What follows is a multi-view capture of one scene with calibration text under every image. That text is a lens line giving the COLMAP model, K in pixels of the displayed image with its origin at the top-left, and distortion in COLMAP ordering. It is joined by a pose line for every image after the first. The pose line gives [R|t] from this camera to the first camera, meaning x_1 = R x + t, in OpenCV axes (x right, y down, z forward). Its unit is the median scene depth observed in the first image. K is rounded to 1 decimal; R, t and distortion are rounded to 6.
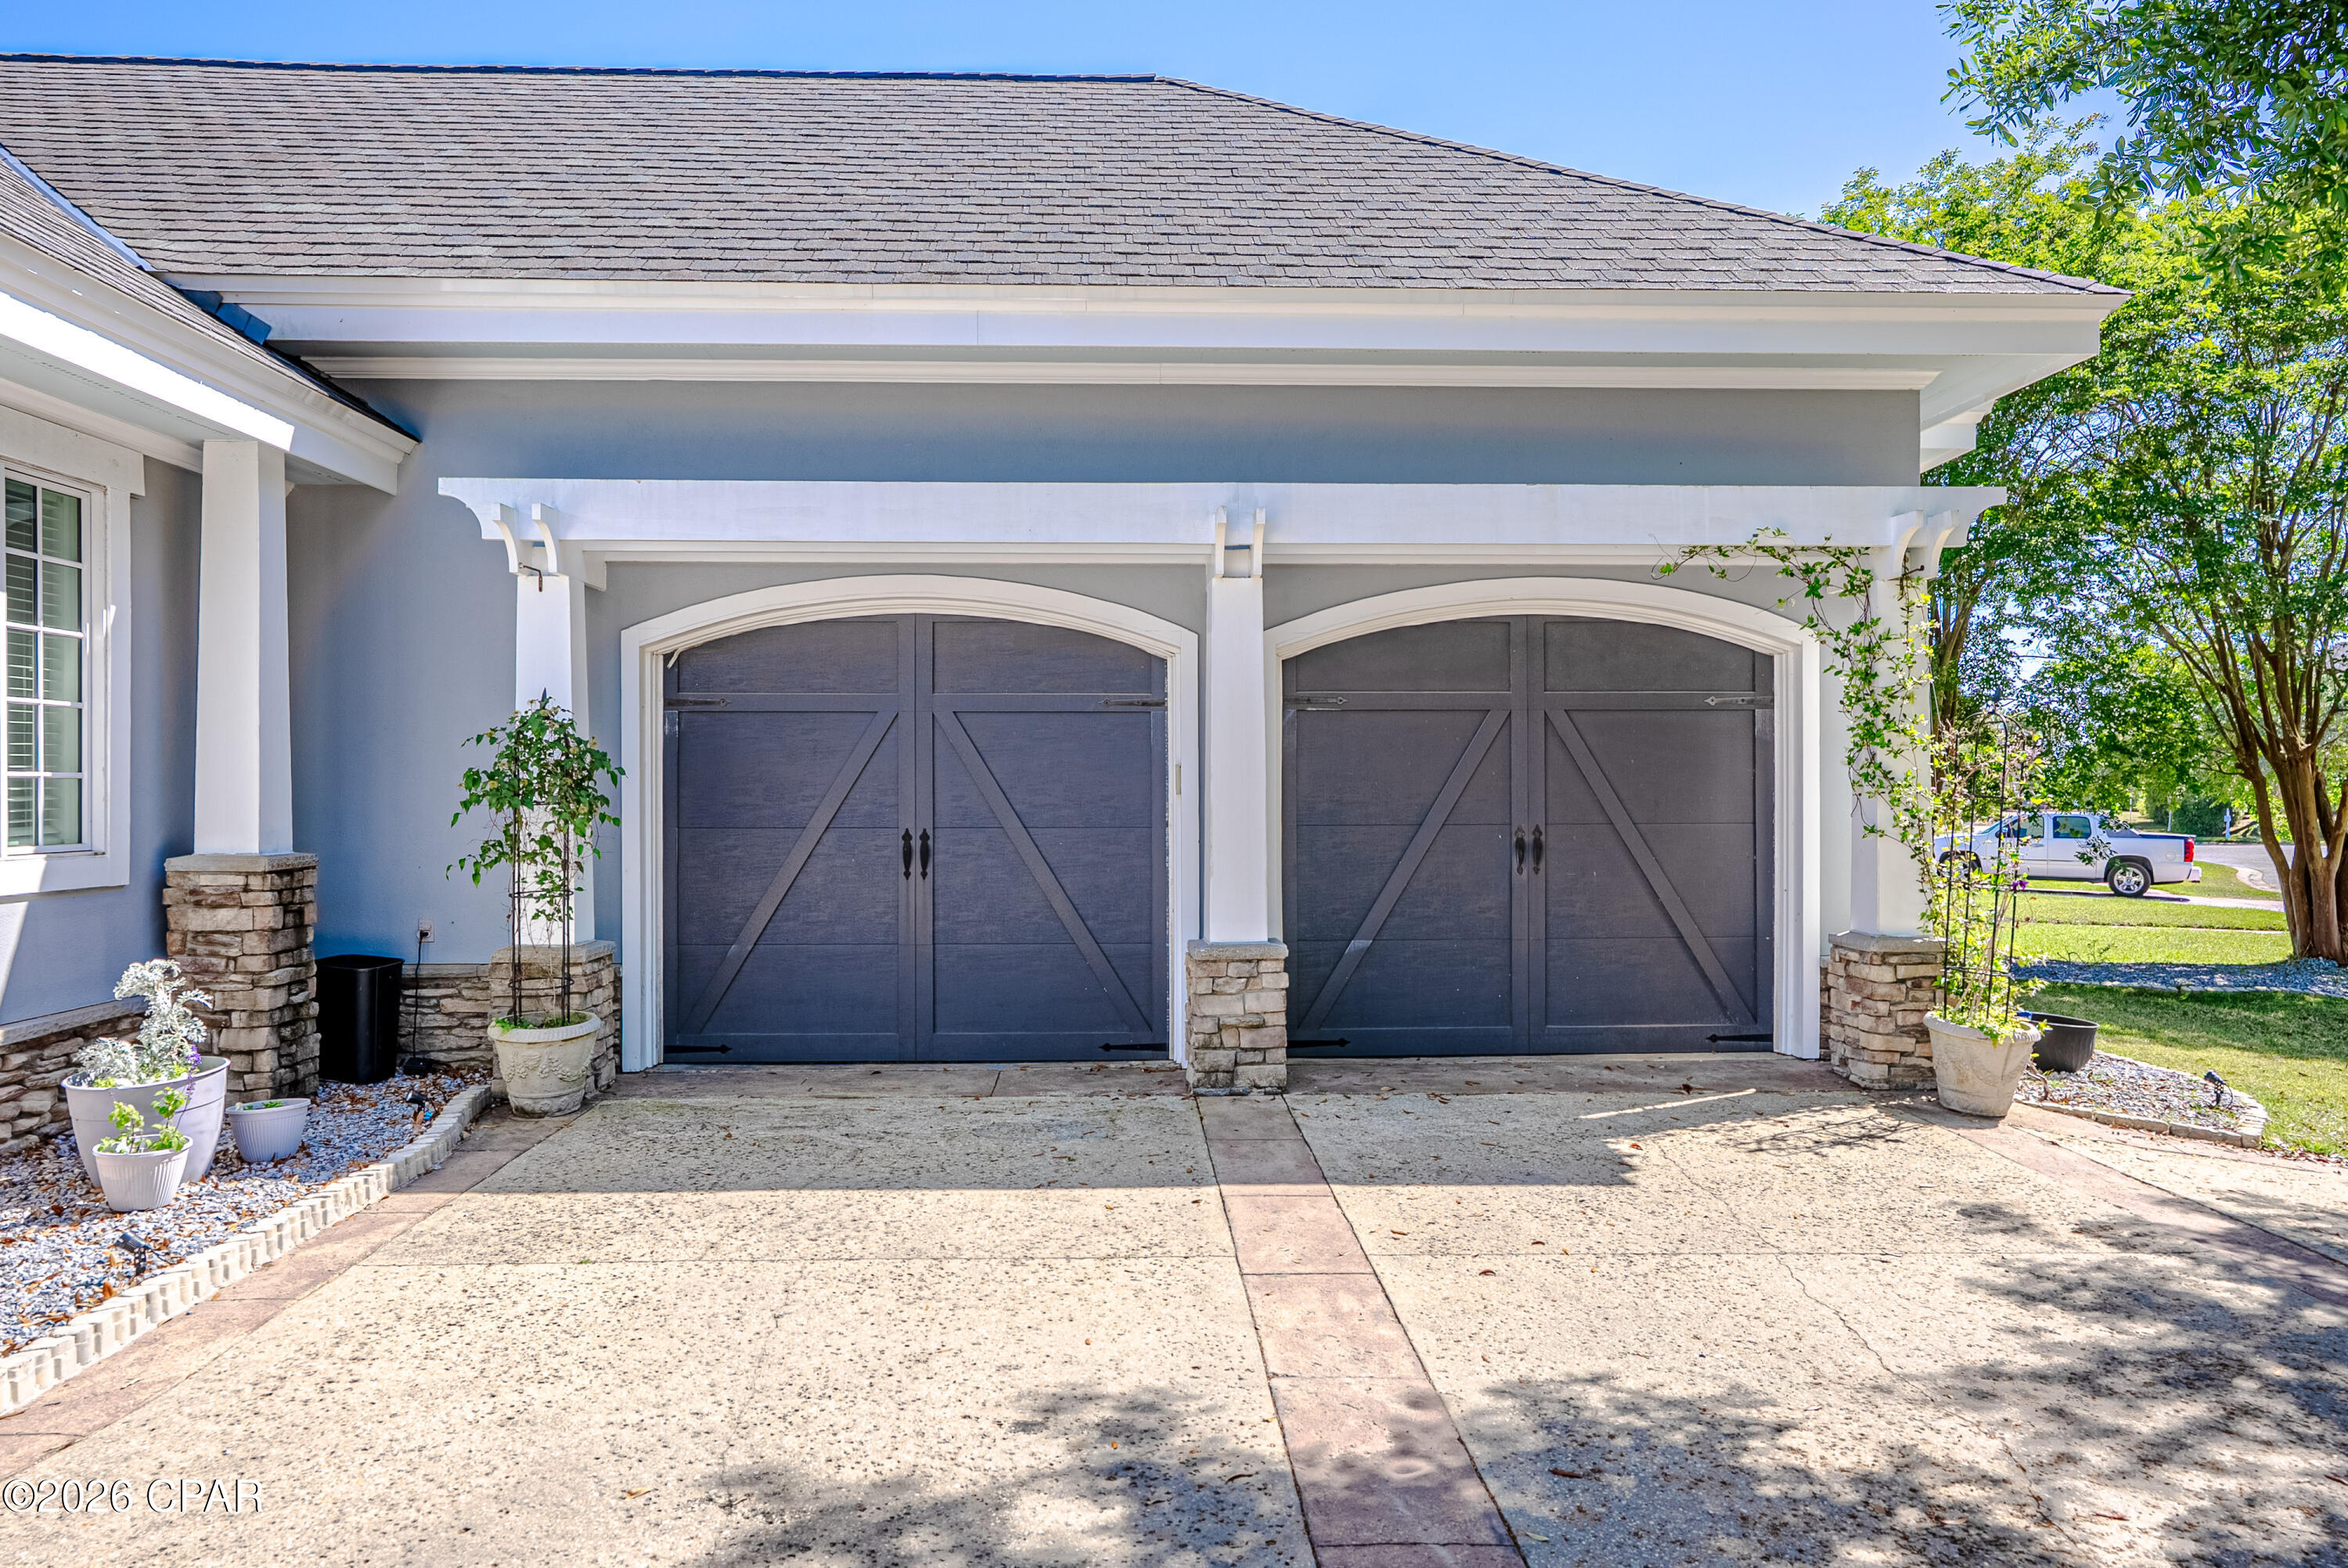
lens RADIAL K [[1606.1, 0, 1141.9], [0, 1606.1, 781.2], [0, 0, 1]] dist [-0.000267, 0.001573]
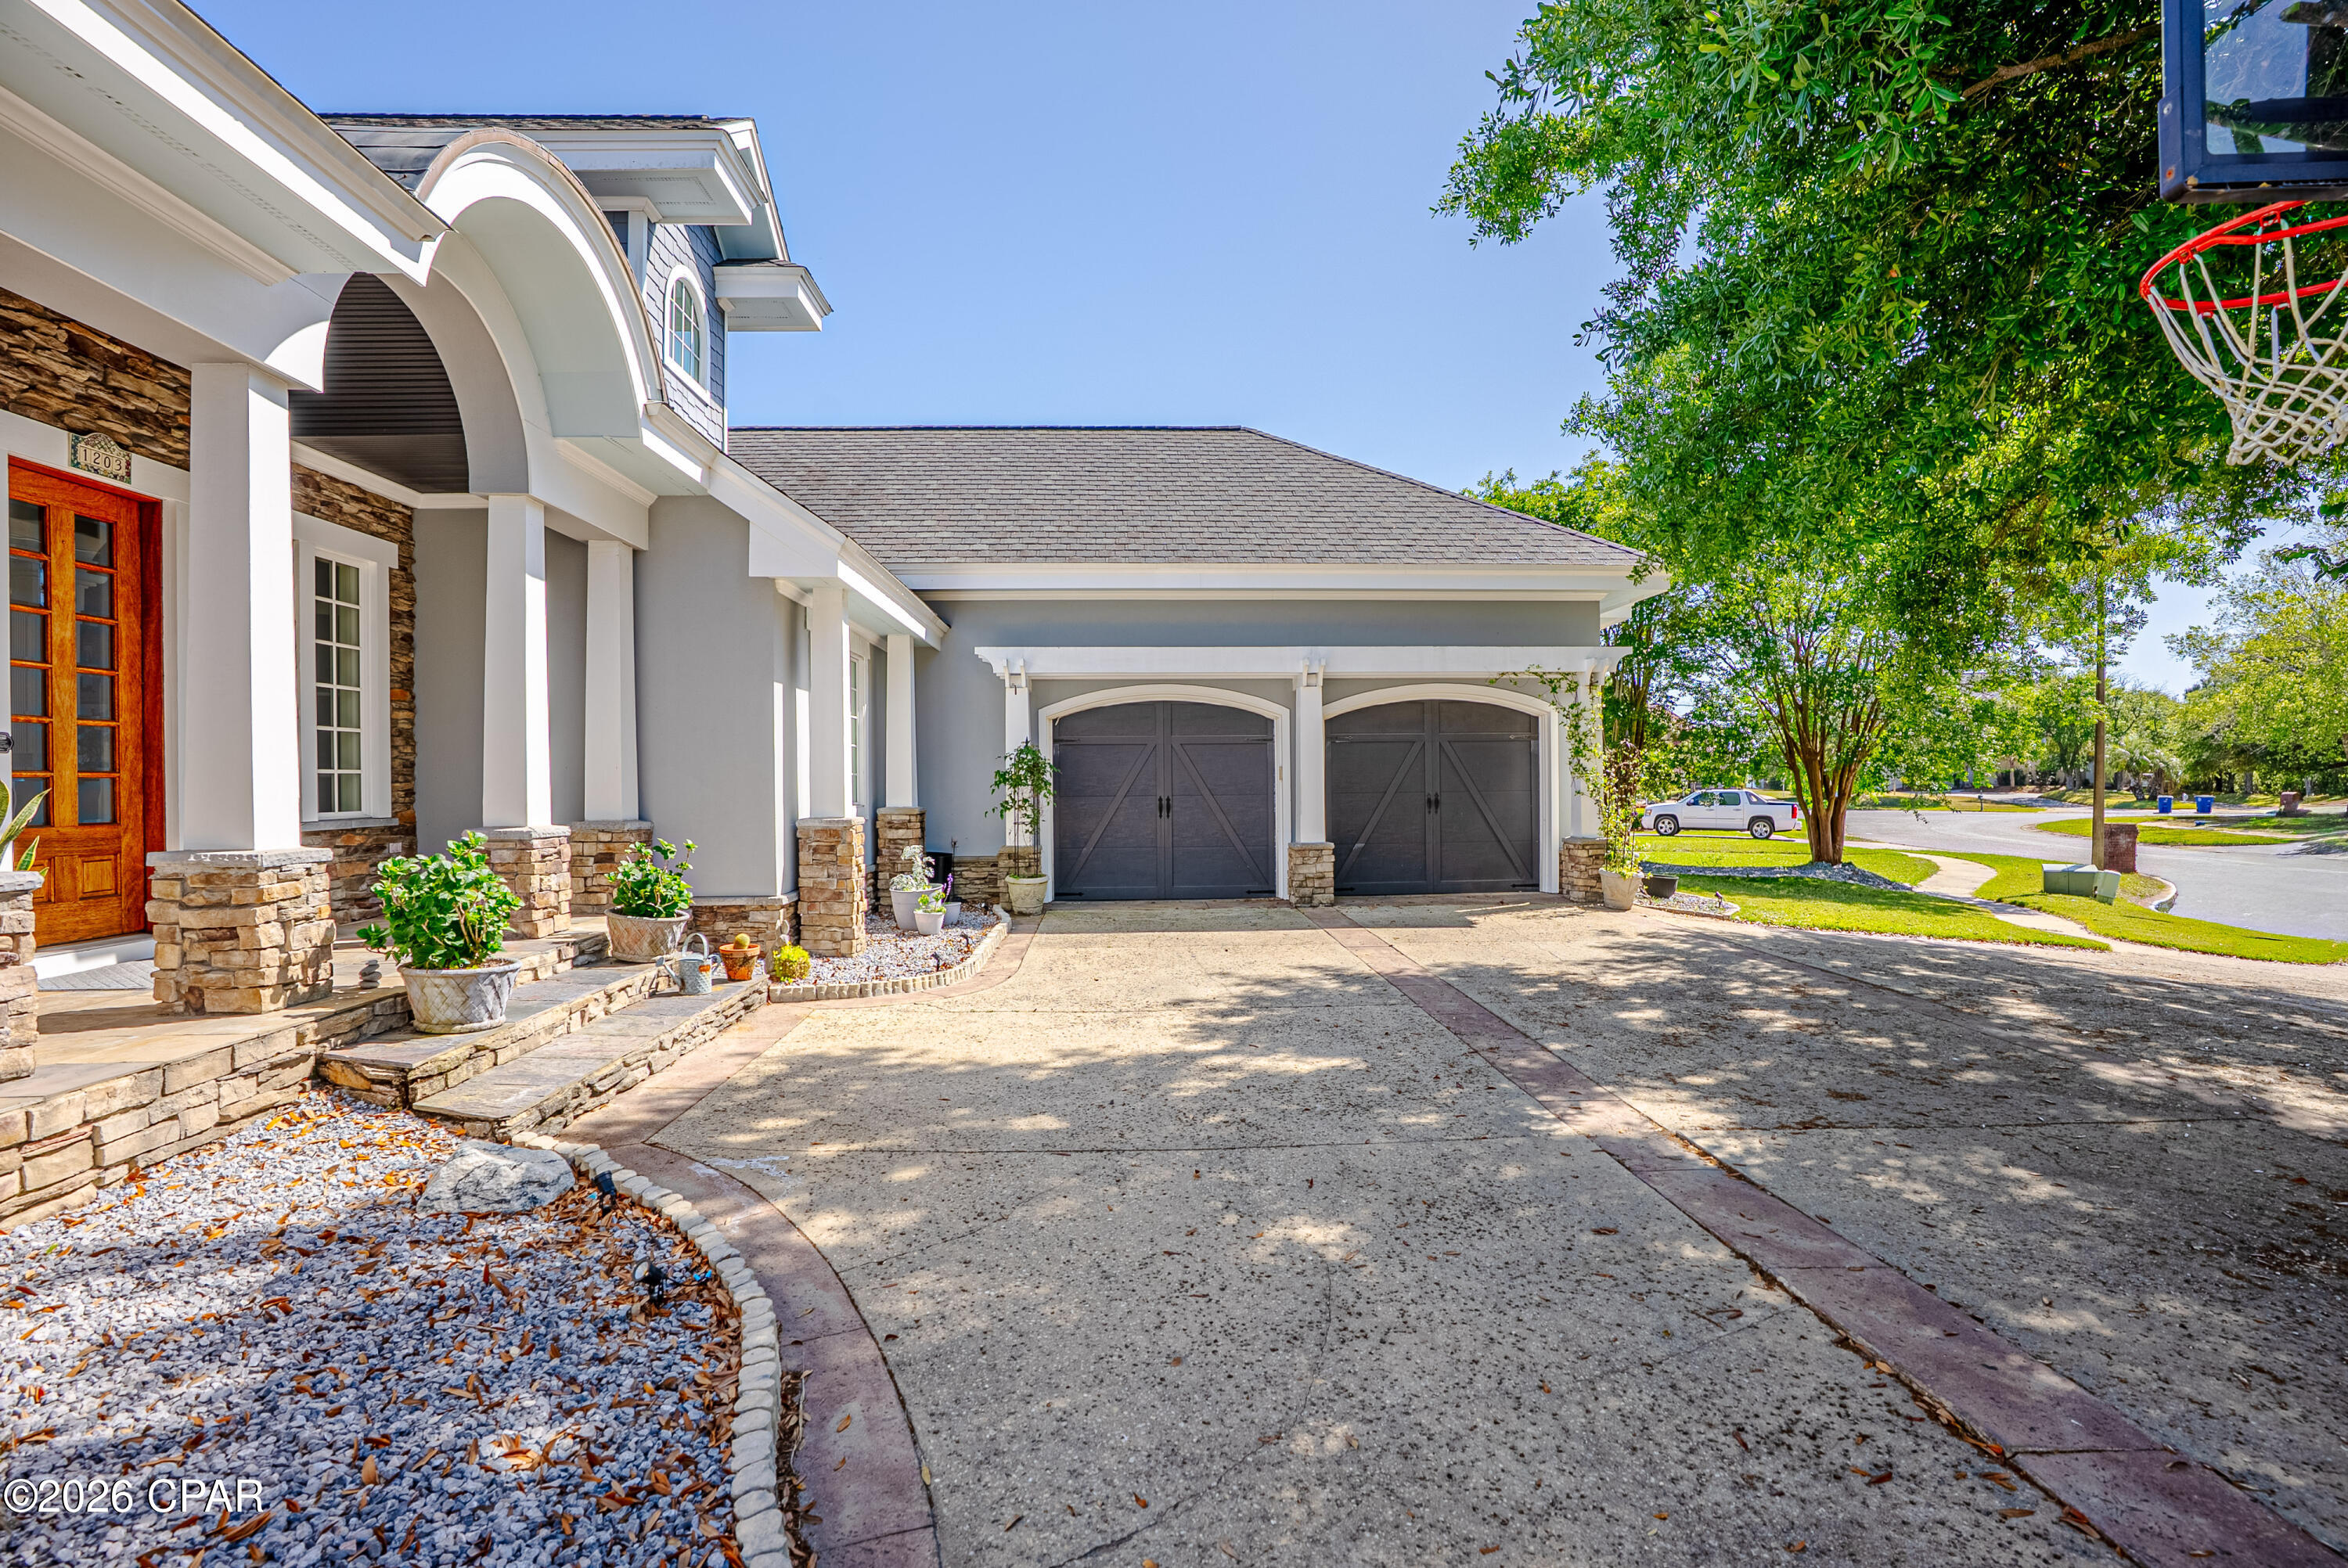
lens RADIAL K [[1078.5, 0, 1171.2], [0, 1078.5, 785.8], [0, 0, 1]] dist [-0.067732, 0.024765]
pose [[0.999711, -0.007767, 0.022761, -0.172761], [0.007556, 0.999928, 0.009331, 0.001378], [-0.022831, -0.009156, 0.999697, -0.537340]]
